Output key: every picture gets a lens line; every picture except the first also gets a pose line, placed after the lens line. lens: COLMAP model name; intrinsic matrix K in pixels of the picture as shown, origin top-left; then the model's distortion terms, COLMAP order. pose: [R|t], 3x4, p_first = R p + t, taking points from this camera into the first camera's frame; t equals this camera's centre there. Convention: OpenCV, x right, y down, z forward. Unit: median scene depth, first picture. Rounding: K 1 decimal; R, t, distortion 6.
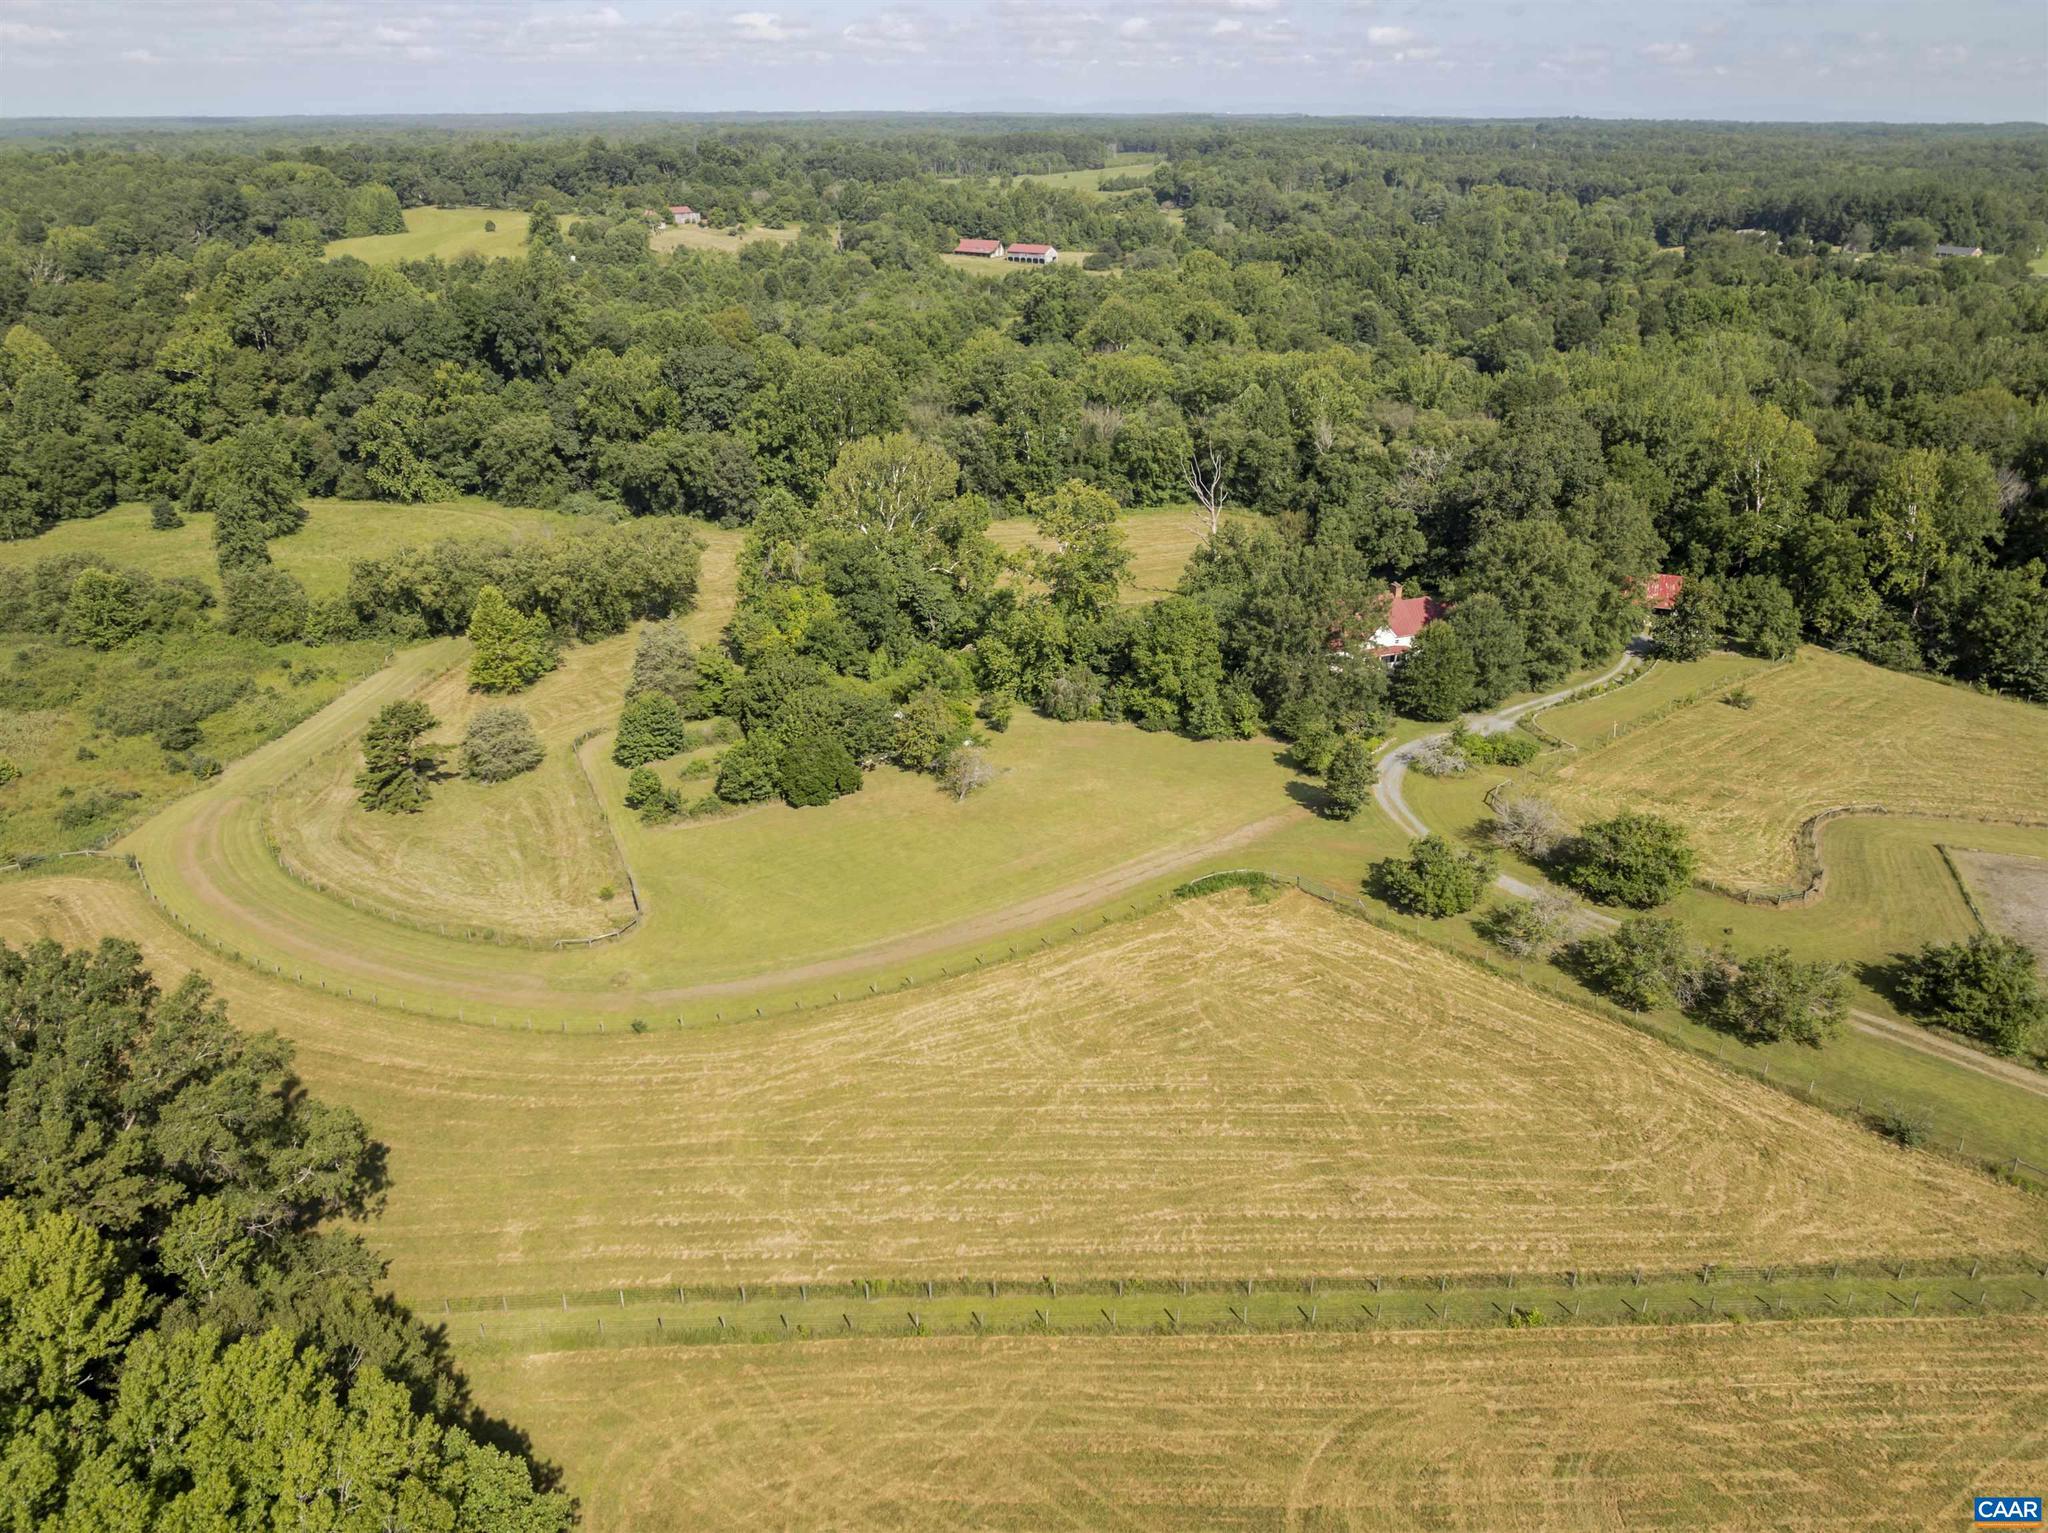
lens RADIAL K [[1443.6, 0, 1024.0], [0, 1443.6, 766.5], [0, 0, 1]] dist [-0.037563, 0.001097]
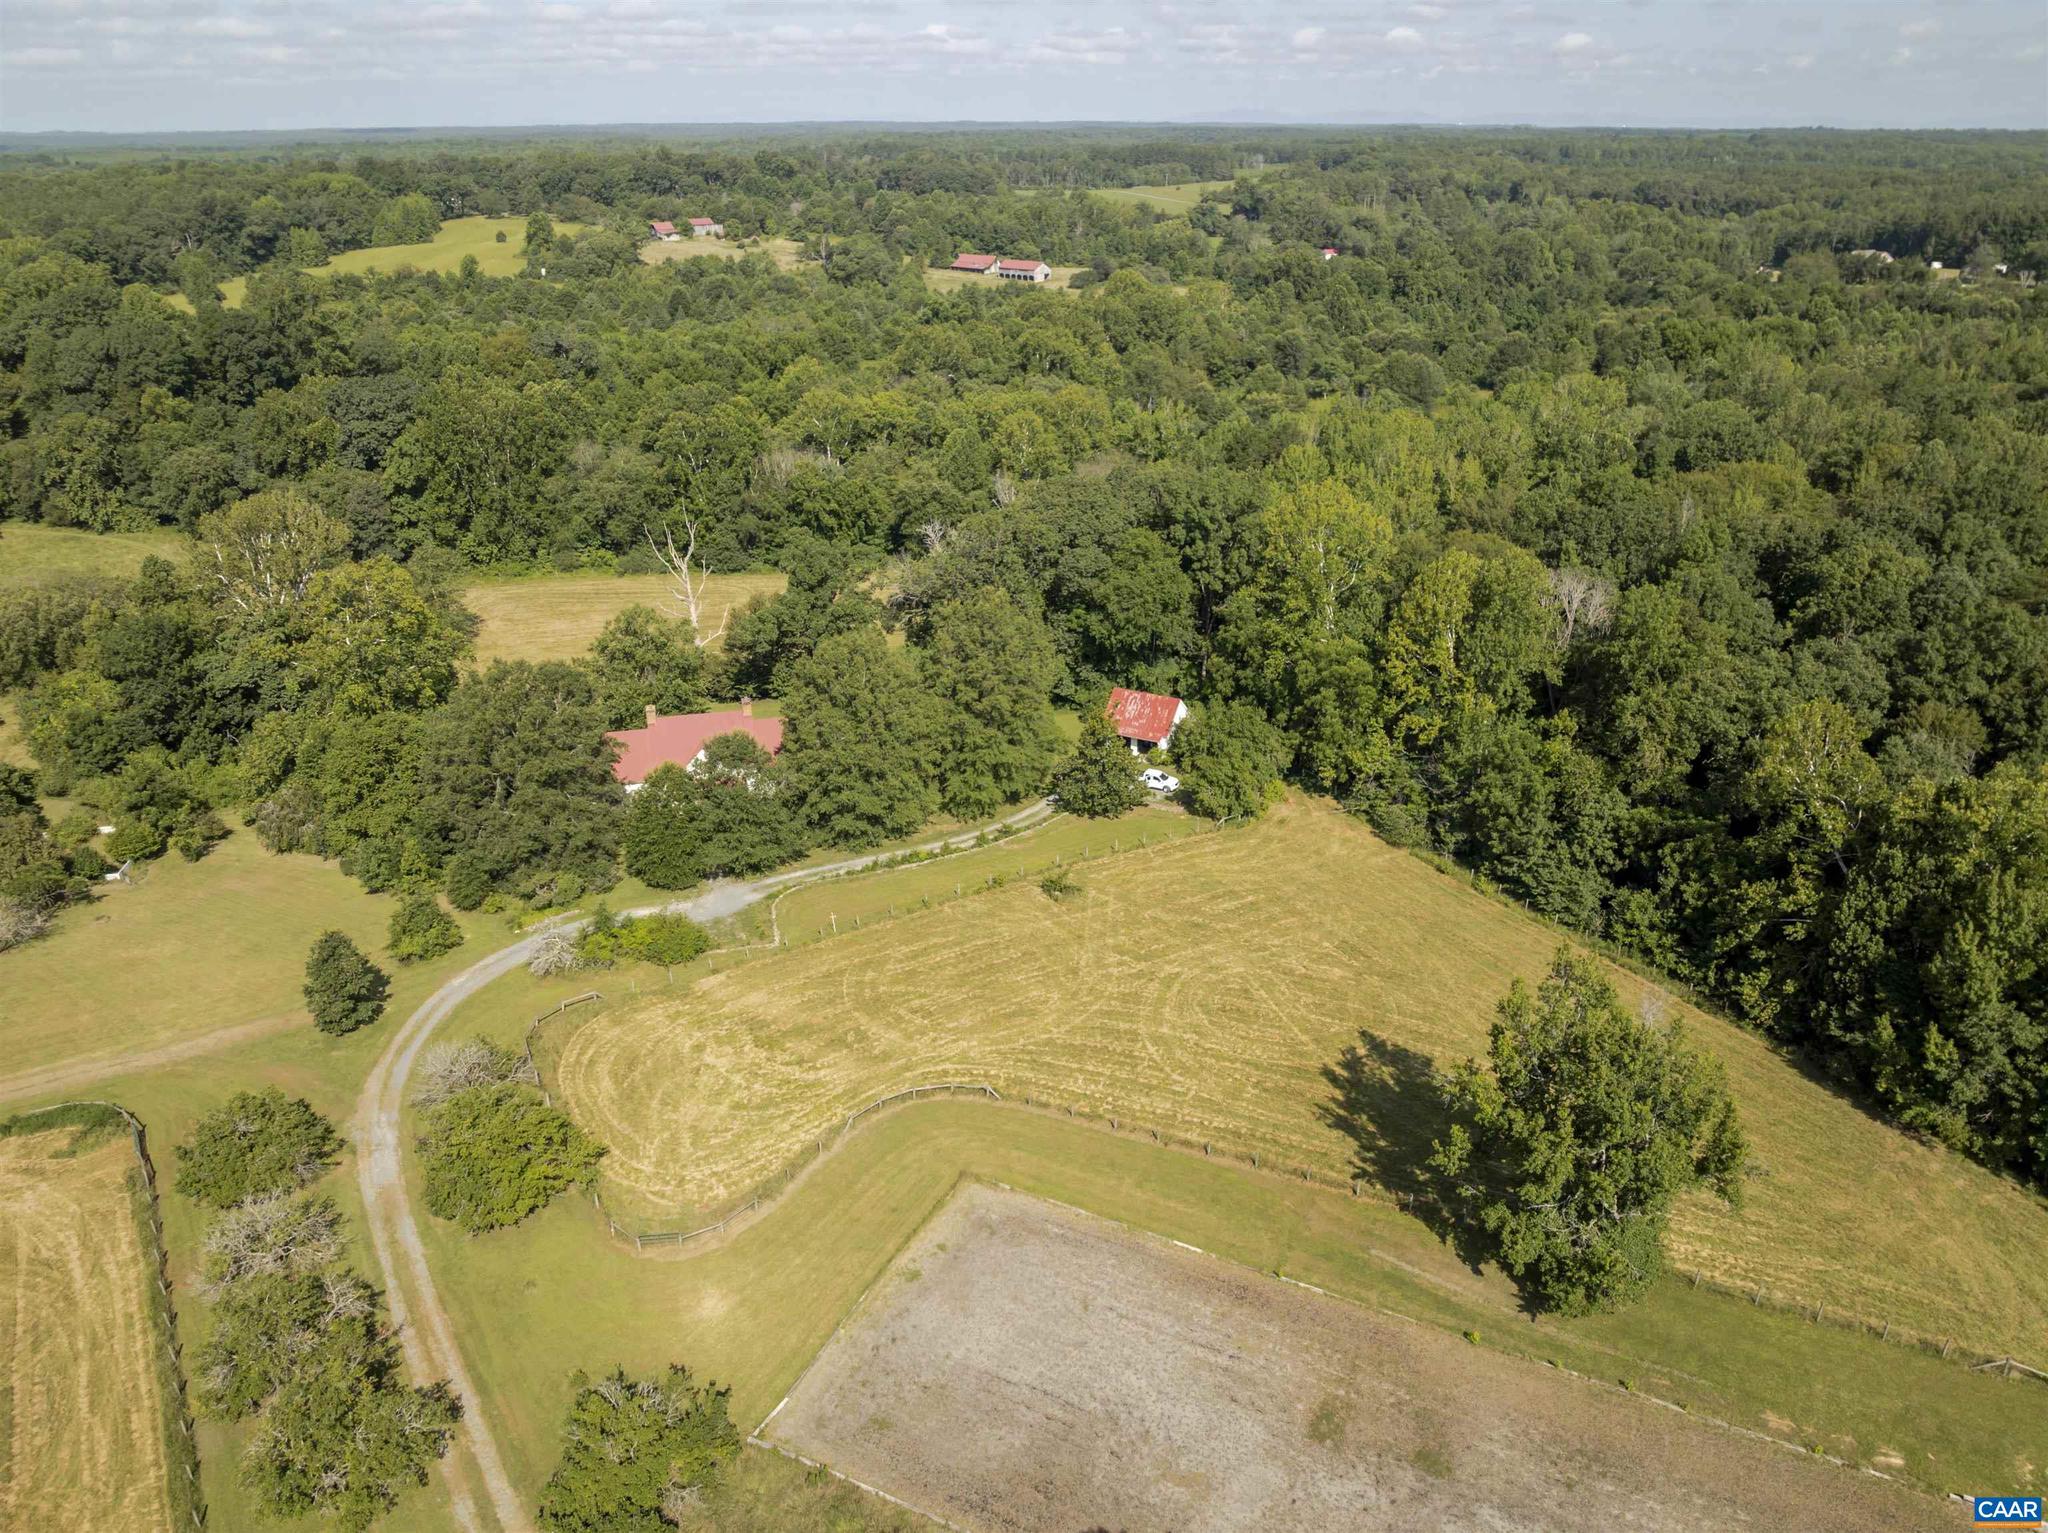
lens RADIAL K [[1447.7, 0, 1024.0], [0, 1447.7, 766.5], [0, 0, 1]] dist [-0.062895, 0.041685]
pose [[0.988763, 0.057789, -0.137872, 0.331857], [-0.058581, 0.998281, -0.001690, -0.061298], [0.137537, 0.009747, 0.990449, 0.138861]]
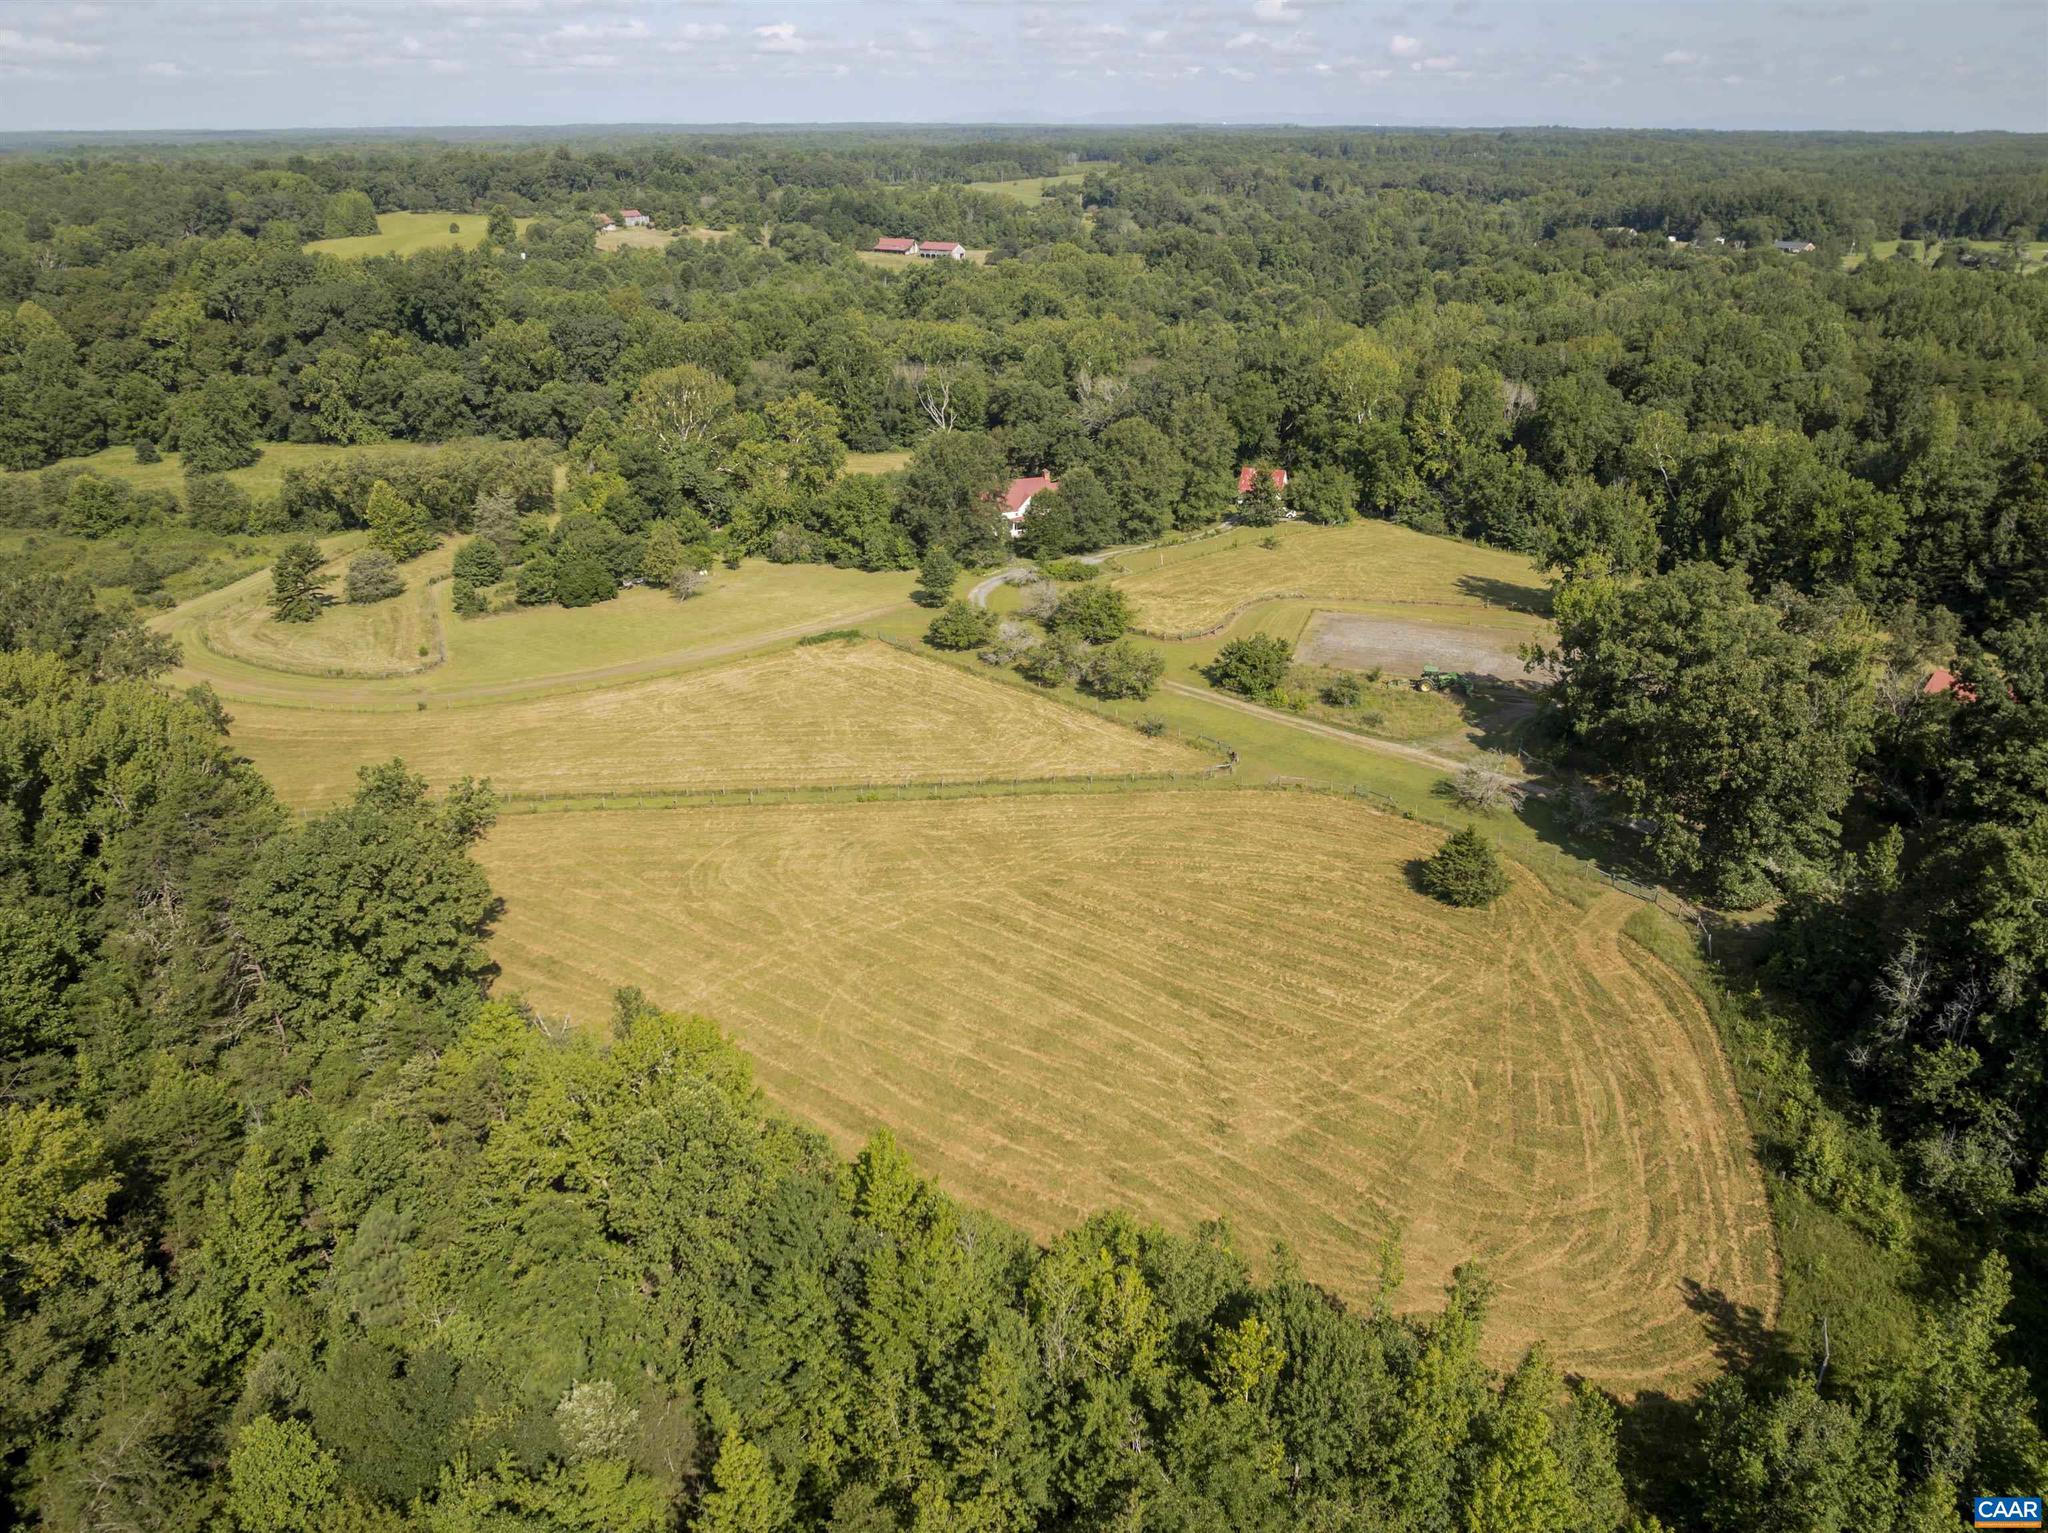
lens RADIAL K [[1443.6, 0, 1024.0], [0, 1443.6, 766.5], [0, 0, 1]] dist [-0.037563, 0.001097]
pose [[0.999996, -0.001256, -0.002581, 0.152235], [0.001239, 0.999978, -0.006528, 0.100026], [0.002590, 0.006525, 0.999975, -0.216700]]
